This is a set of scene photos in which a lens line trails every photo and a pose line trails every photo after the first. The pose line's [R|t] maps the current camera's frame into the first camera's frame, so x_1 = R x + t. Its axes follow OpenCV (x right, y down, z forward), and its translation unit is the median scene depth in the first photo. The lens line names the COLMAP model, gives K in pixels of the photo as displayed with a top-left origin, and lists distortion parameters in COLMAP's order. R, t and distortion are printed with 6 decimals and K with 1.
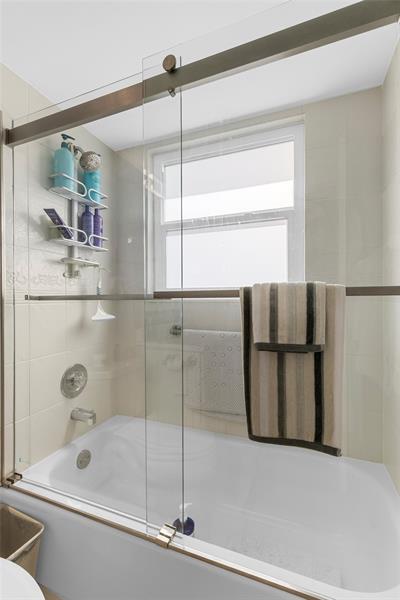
lens RADIAL K [[269.2, 0, 199.5], [0, 269.2, 299.8], [0, 0, 1]] dist [0.005710, -0.002144]
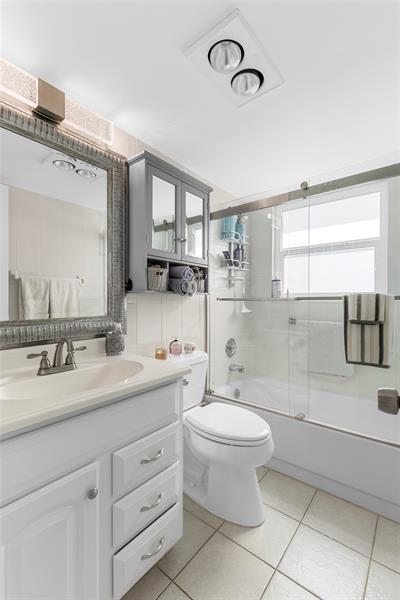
lens RADIAL K [[269.2, 0, 202.0], [0, 269.2, 302.3], [0, 0, 1]] dist [0.005710, -0.002144]
pose [[0.956926, 0.007061, -0.290247, -0.172484], [-0.005489, 0.999966, 0.006230, 0.001999], [0.290281, -0.004368, 0.956932, -0.811827]]
